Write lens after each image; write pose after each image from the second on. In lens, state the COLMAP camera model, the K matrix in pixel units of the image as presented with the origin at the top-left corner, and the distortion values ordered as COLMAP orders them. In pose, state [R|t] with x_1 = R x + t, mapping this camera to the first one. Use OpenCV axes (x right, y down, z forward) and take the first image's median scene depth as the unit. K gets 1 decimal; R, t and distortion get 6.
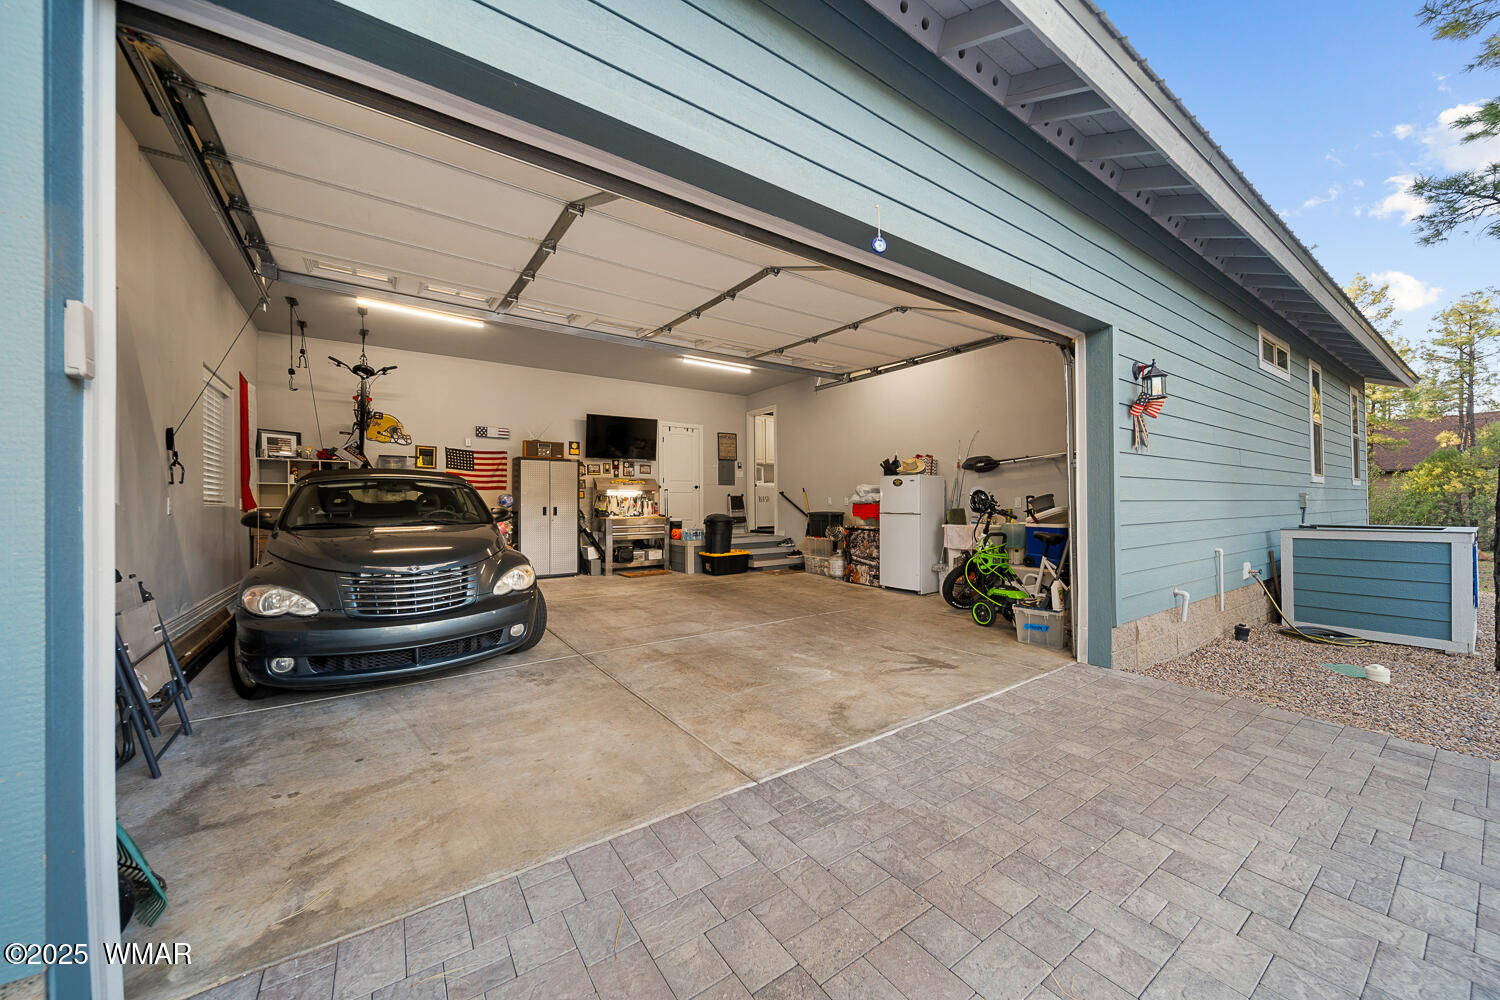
lens RADIAL K [[544.0, 0, 740.6], [0, 544.0, 499.5], [0, 0, 1]] dist [0.006849, -0.001608]
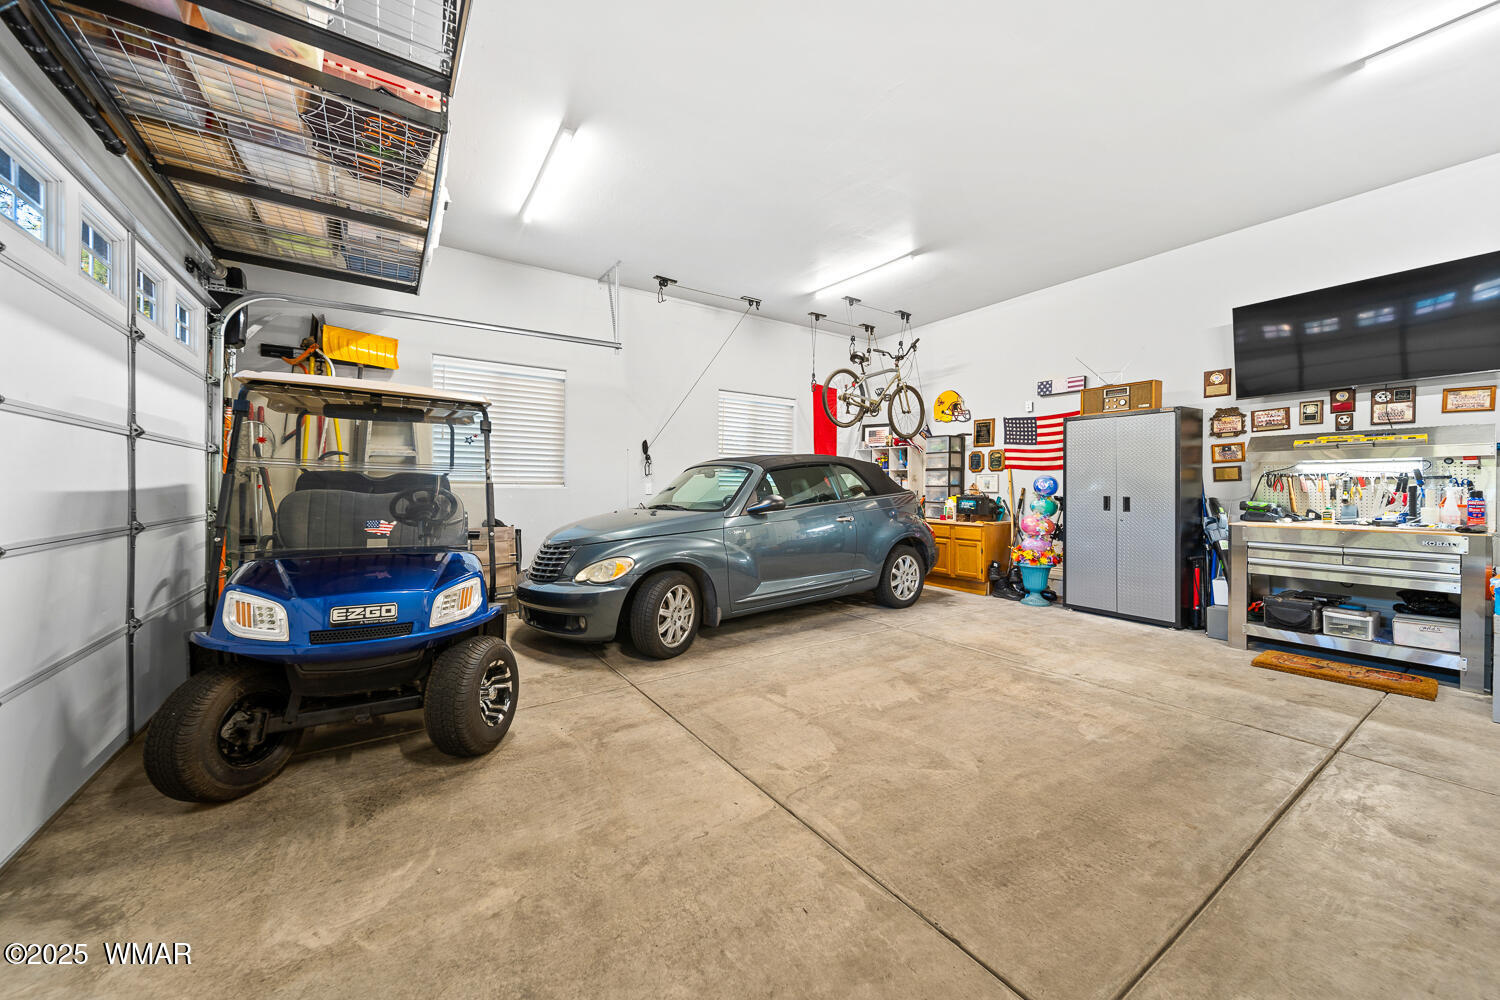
lens RADIAL K [[544.0, 0, 741.0], [0, 544.0, 489.0], [0, 0, 1]] dist [0.006849, -0.001608]
pose [[-0.041093, 0.007801, -0.999125, 0.262955], [0.003142, 0.999966, 0.007678, 0.000029], [0.999150, -0.002824, -0.041116, 0.655253]]
